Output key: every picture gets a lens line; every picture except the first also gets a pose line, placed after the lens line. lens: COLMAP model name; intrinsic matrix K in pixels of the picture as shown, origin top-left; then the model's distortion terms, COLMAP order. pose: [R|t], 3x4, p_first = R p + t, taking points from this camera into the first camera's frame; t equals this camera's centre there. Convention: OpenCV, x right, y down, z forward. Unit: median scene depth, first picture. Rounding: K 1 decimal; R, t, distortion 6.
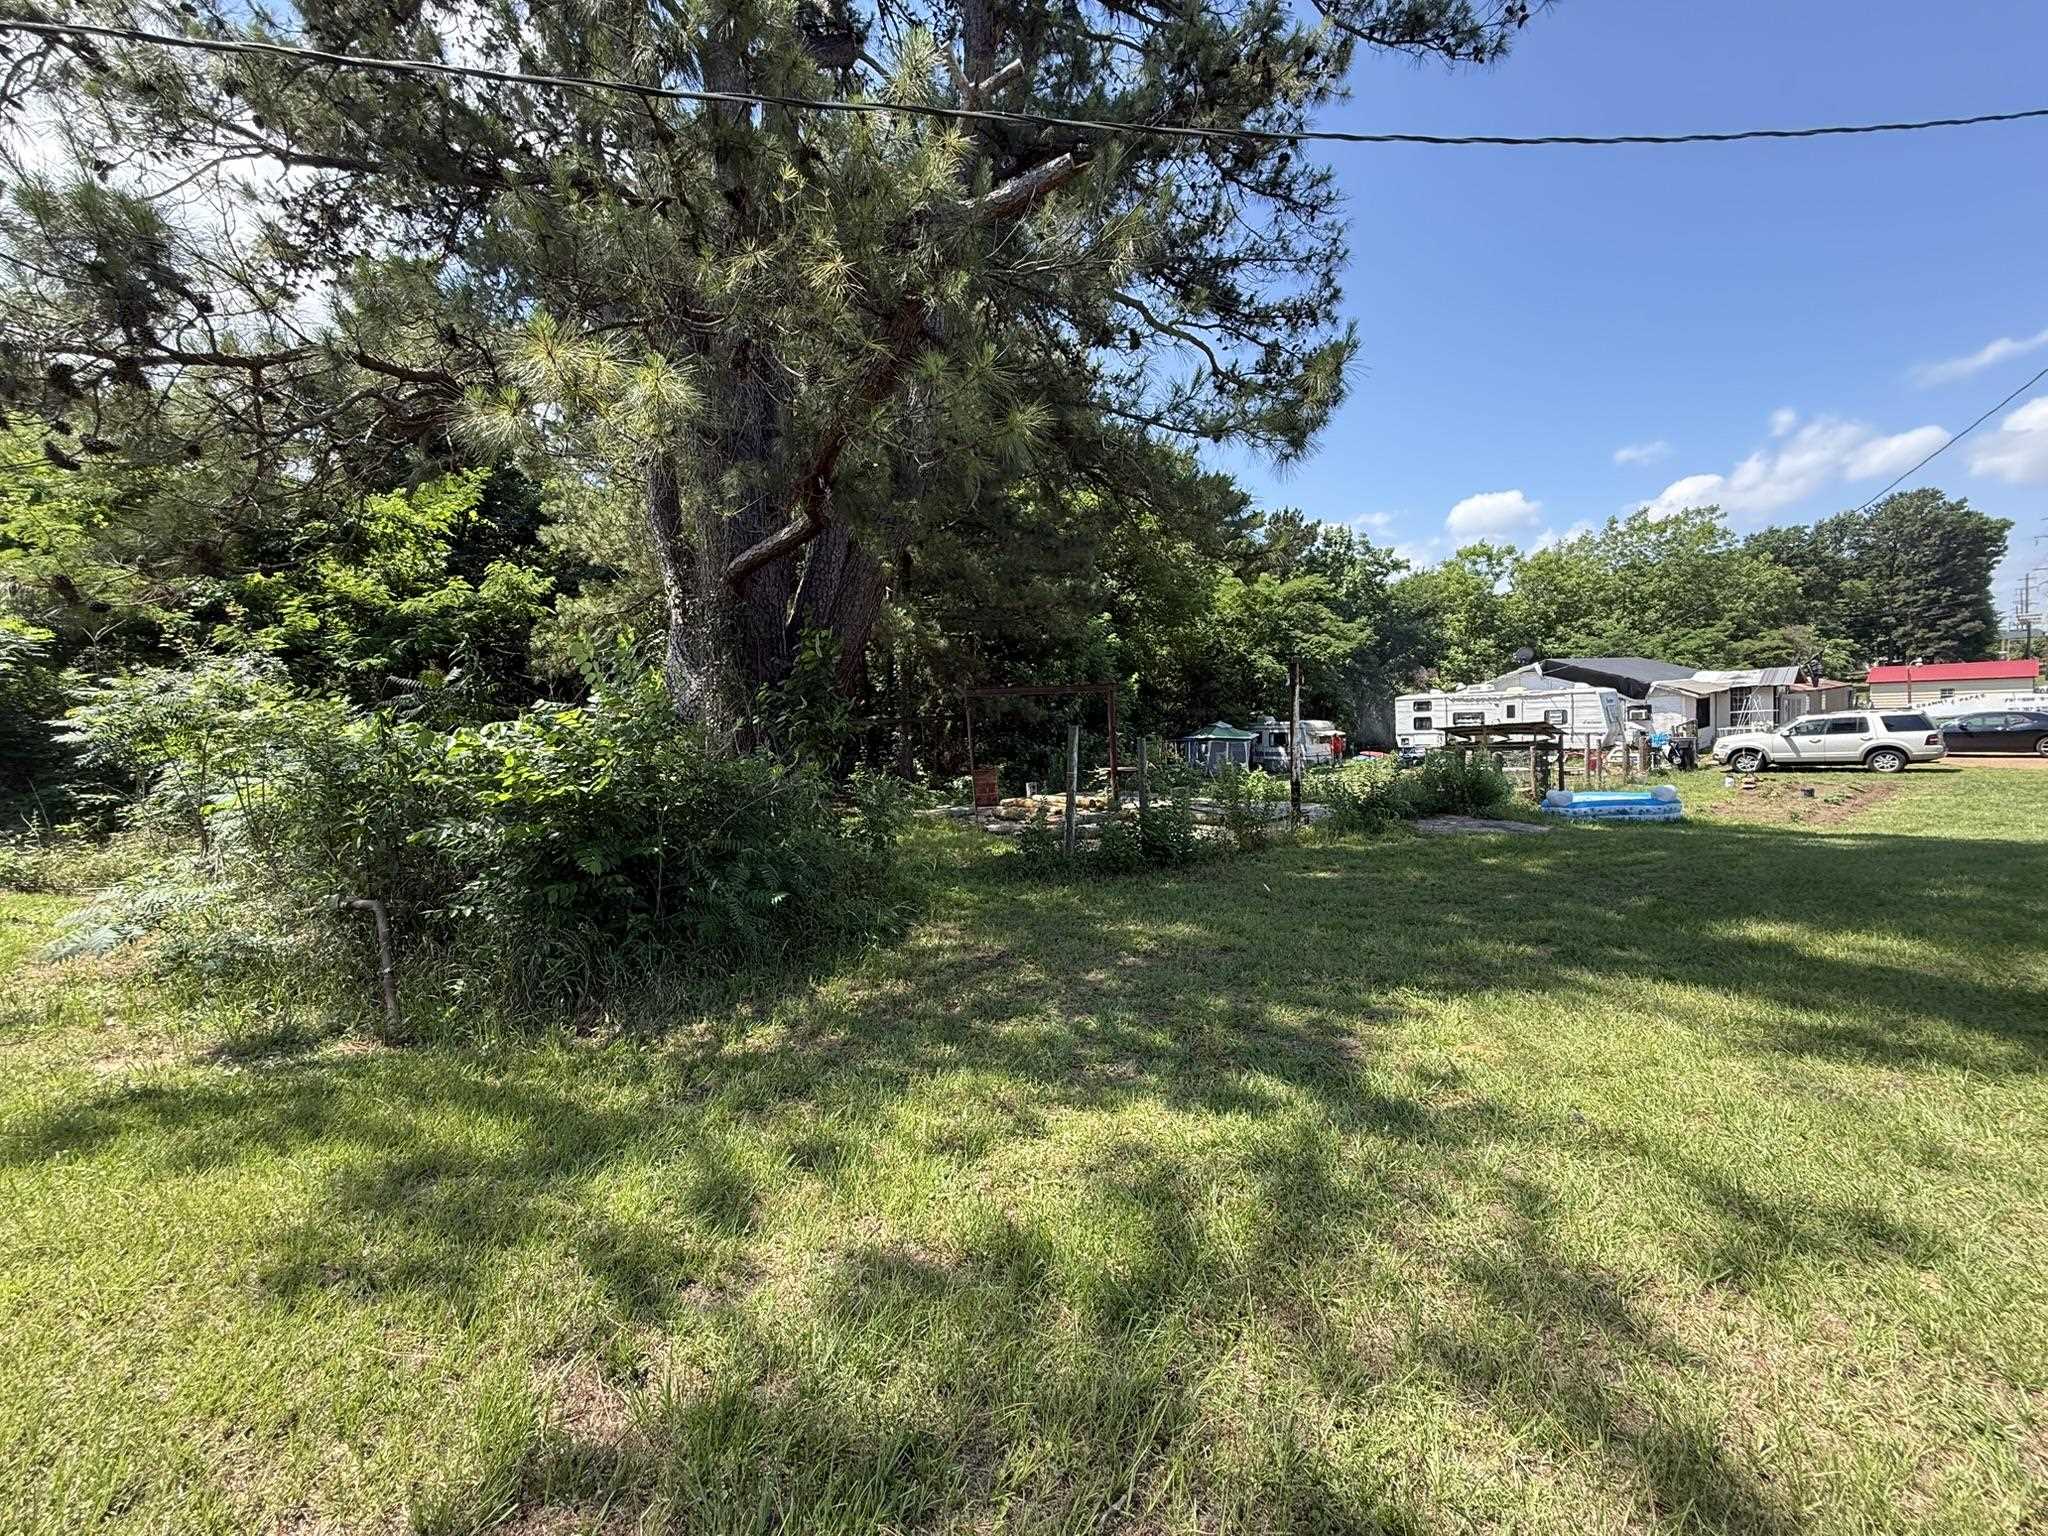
lens RADIAL K [[816.6, 0, 1013.9], [0, 816.6, 763.1], [0, 0, 1]] dist [0.002513, 0.000231]
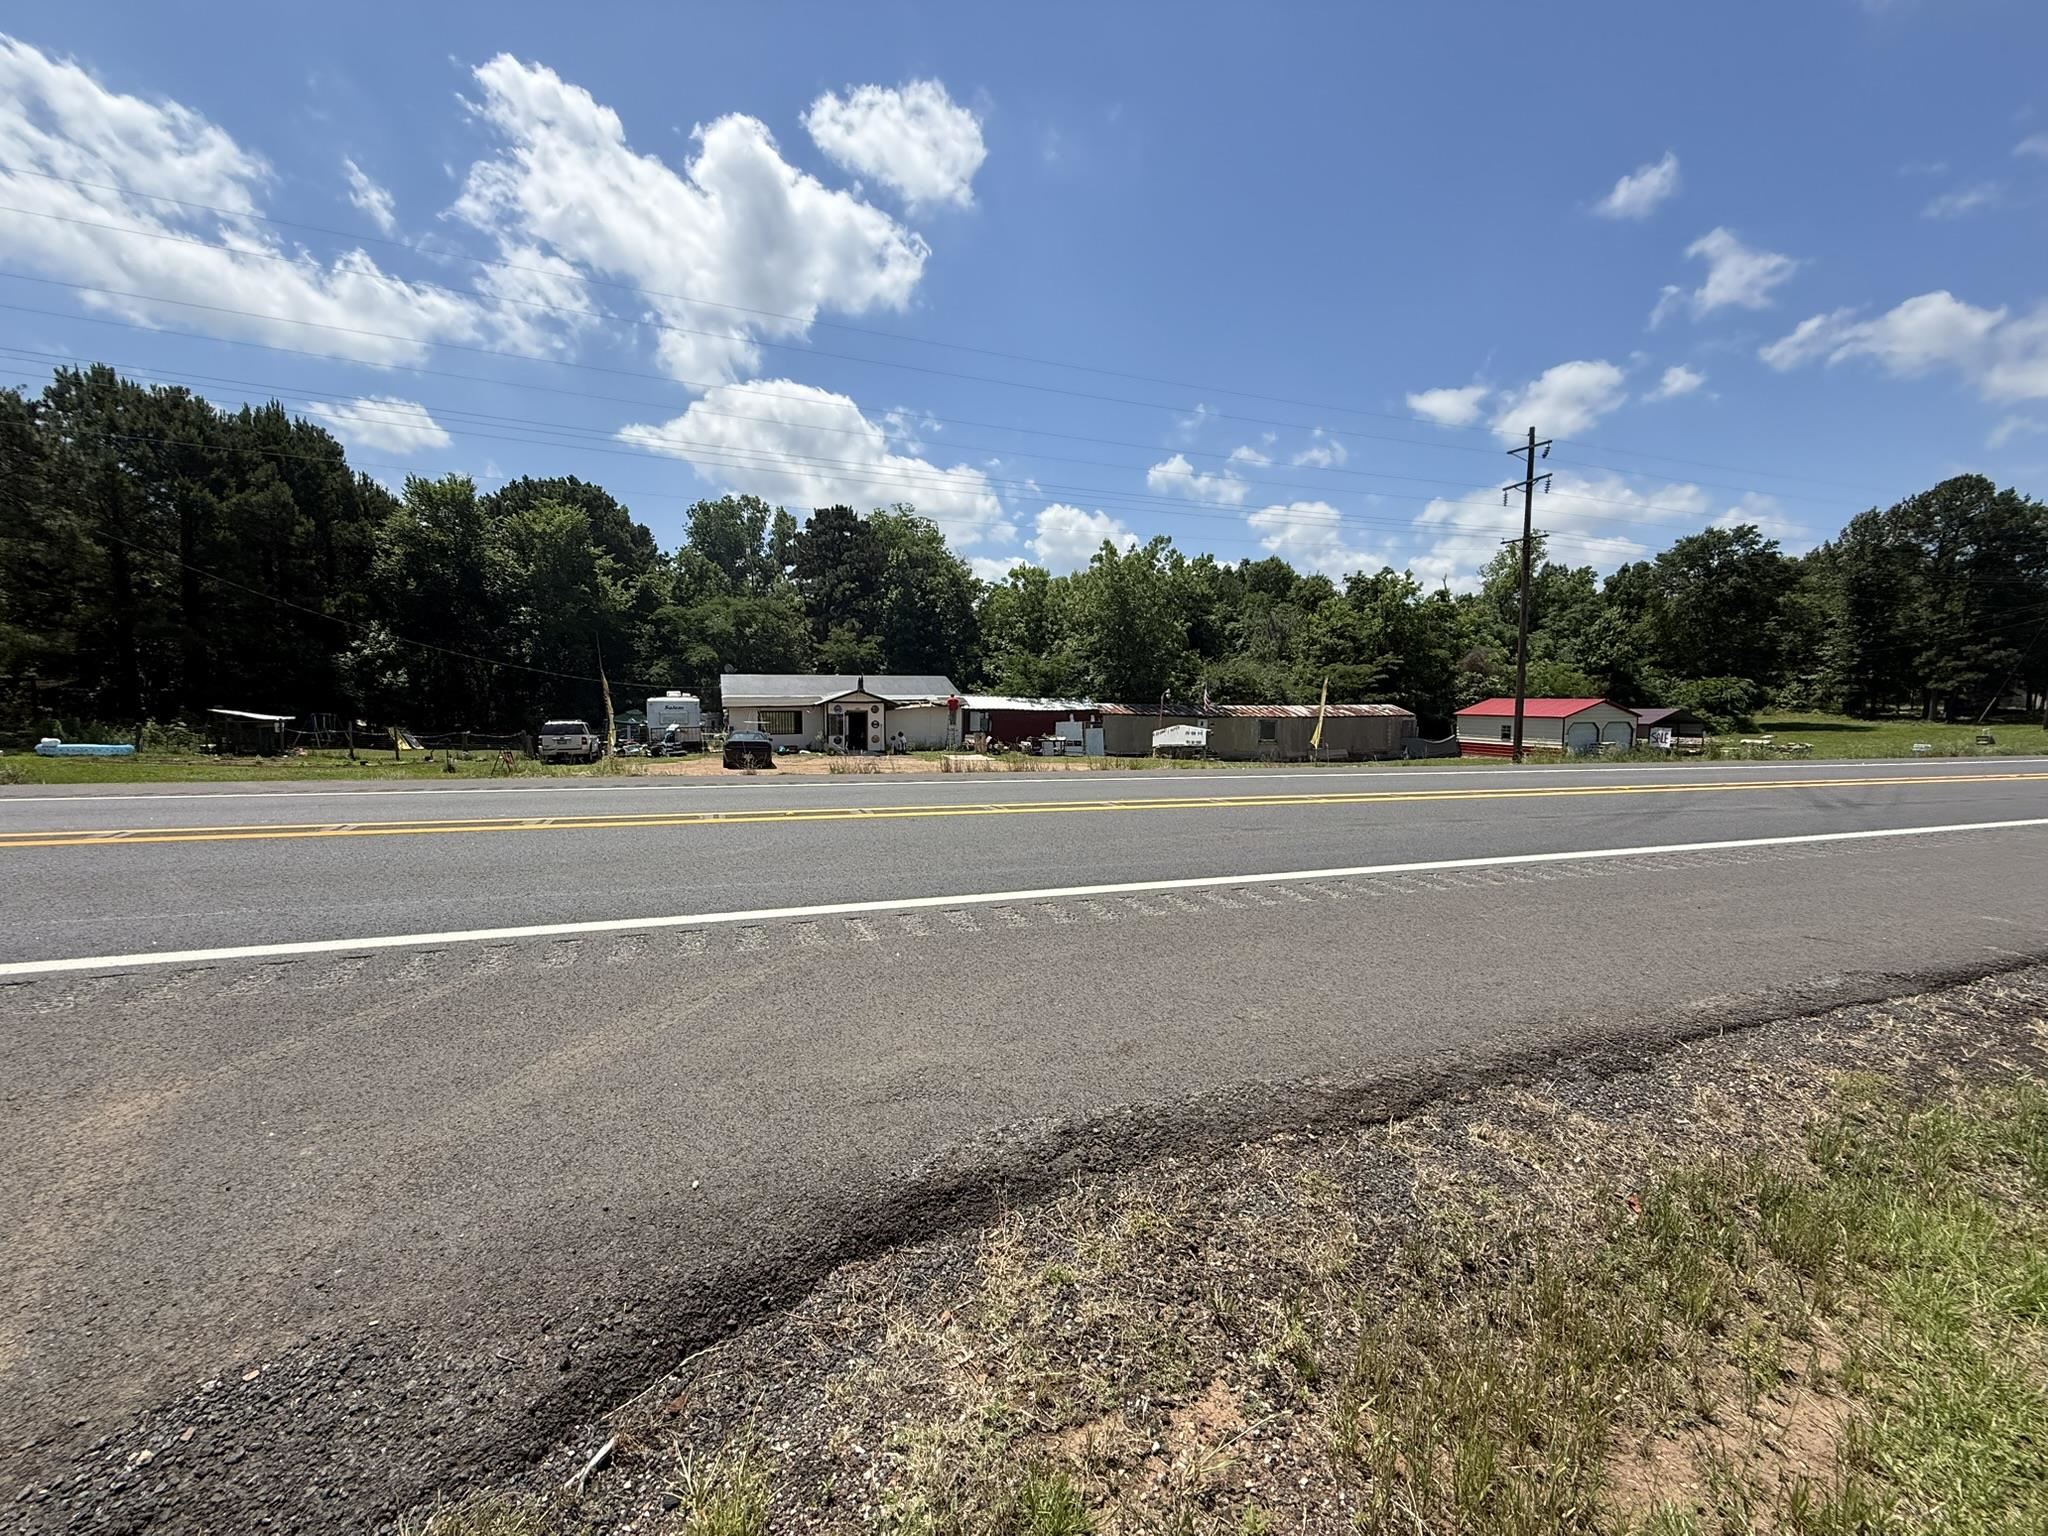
lens RADIAL K [[807.4, 0, 1012.1], [0, 807.4, 762.9], [0, 0, 1]] dist [-0.002957, -0.000627]
pose [[0.942102, 0.080492, -0.325523, 2.112179], [-0.073227, 0.996717, 0.034532, -0.090764], [0.327234, -0.008695, 0.944903, -0.079816]]
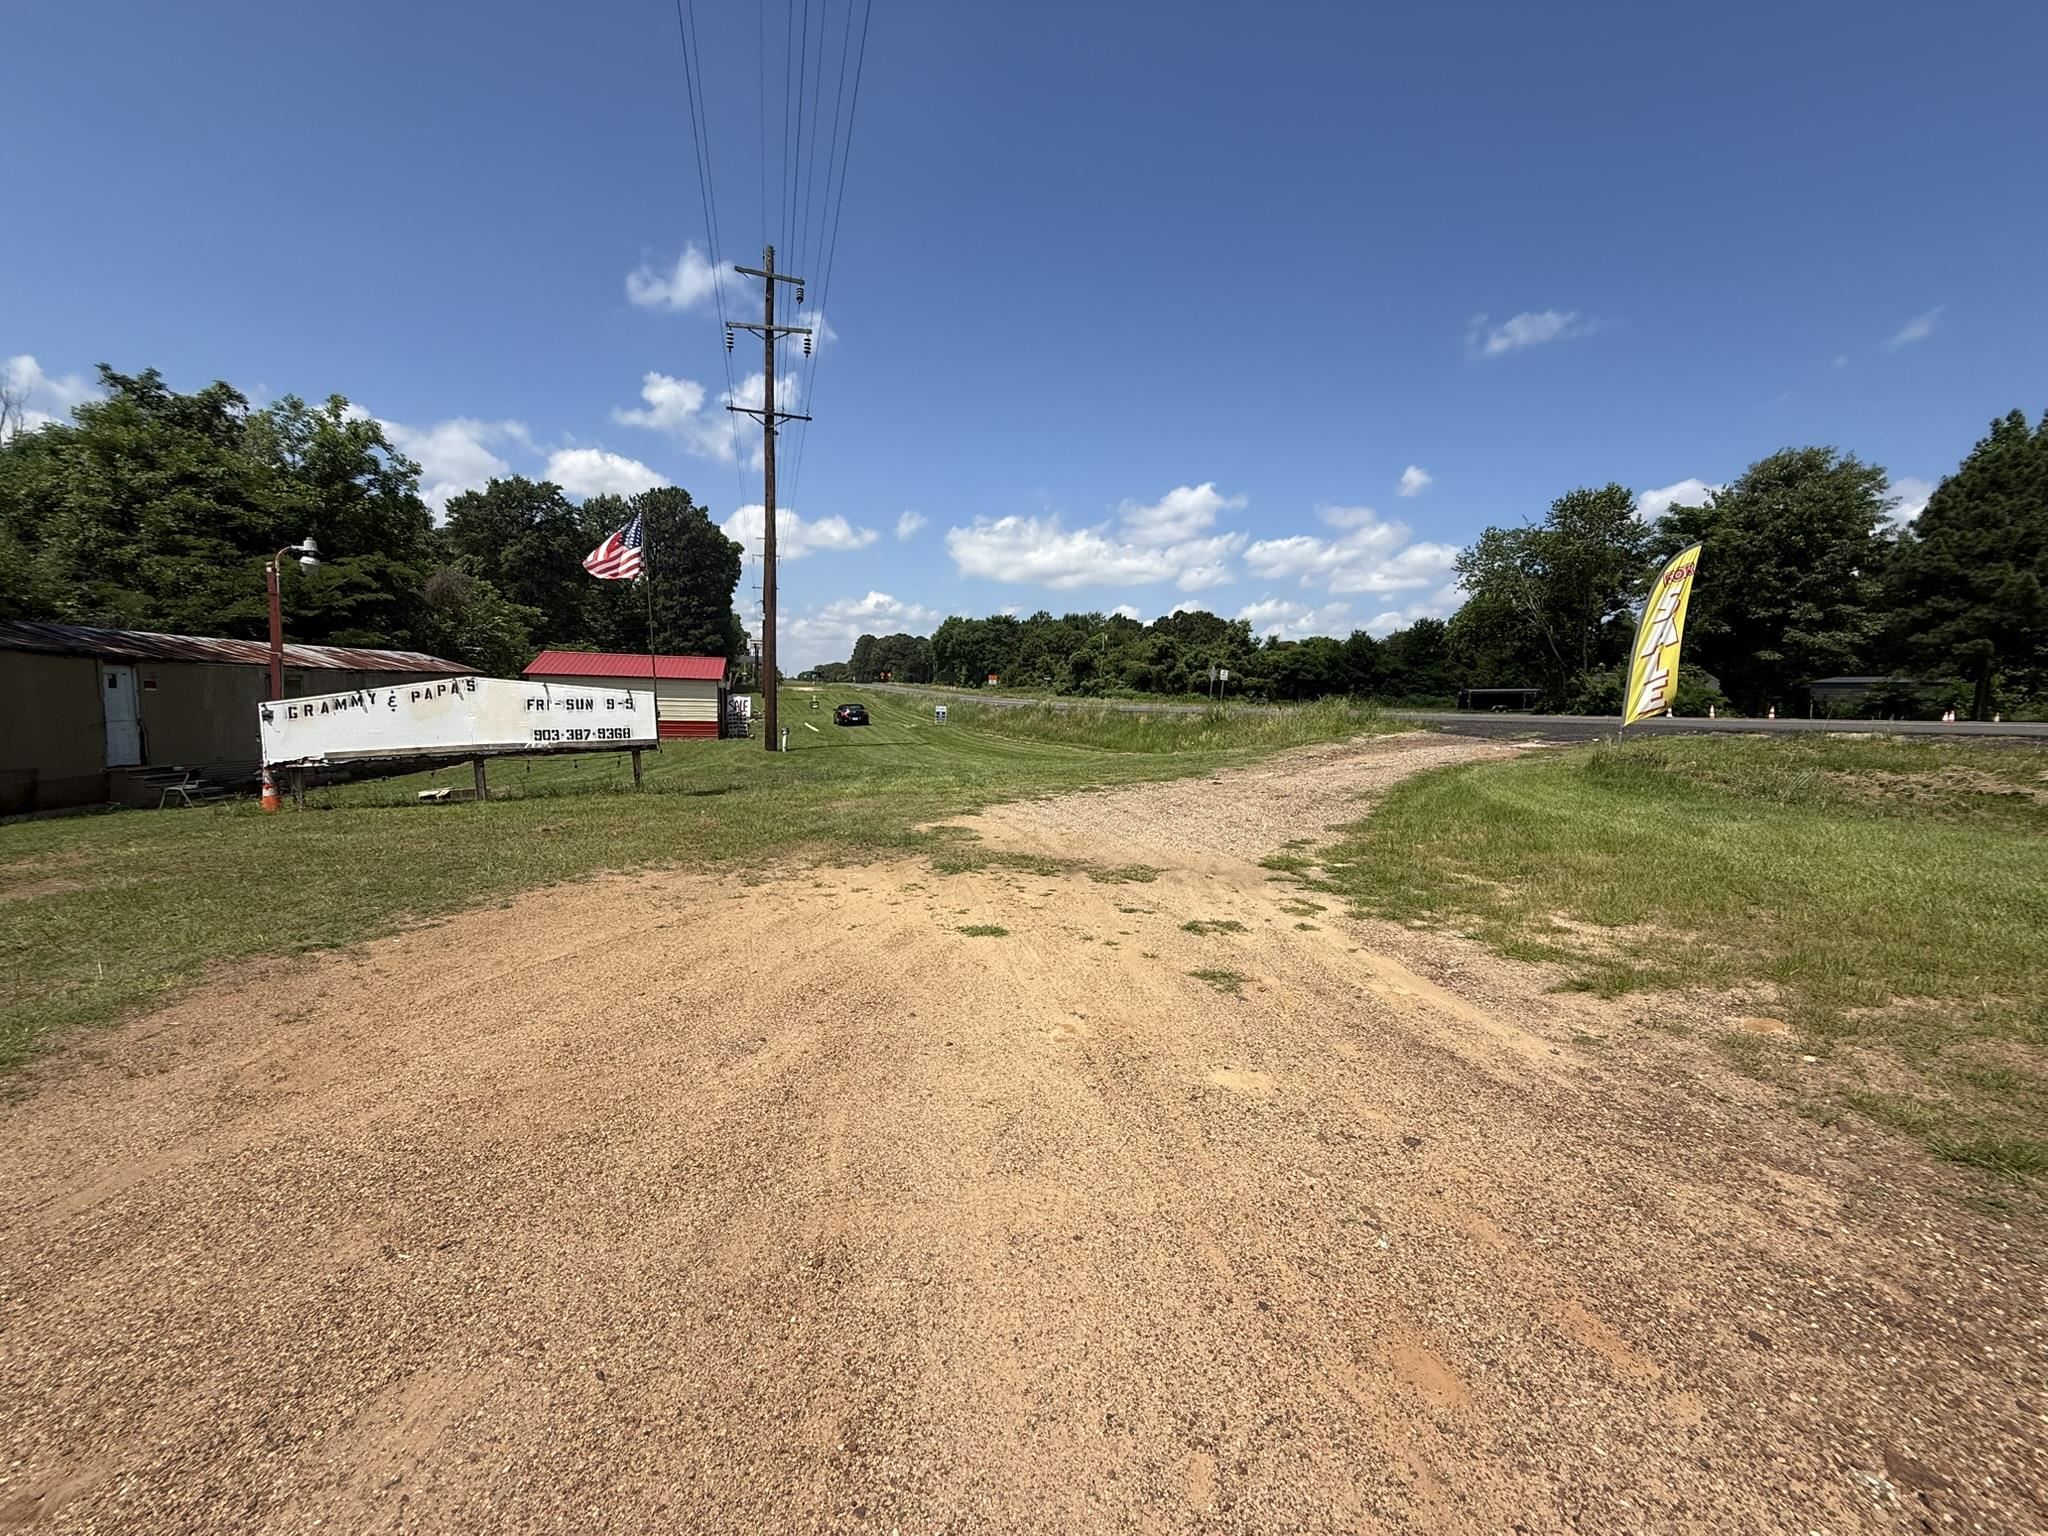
lens RADIAL K [[813.0, 0, 1016.8], [0, 813.0, 763.1], [0, 0, 1]] dist [-0.000261, 0.000055]
pose [[0.385268, -0.014728, 0.922687, 1.585418], [0.015719, 0.999832, 0.009396, -0.086488], [-0.922671, 0.010884, 0.385435, 1.134833]]
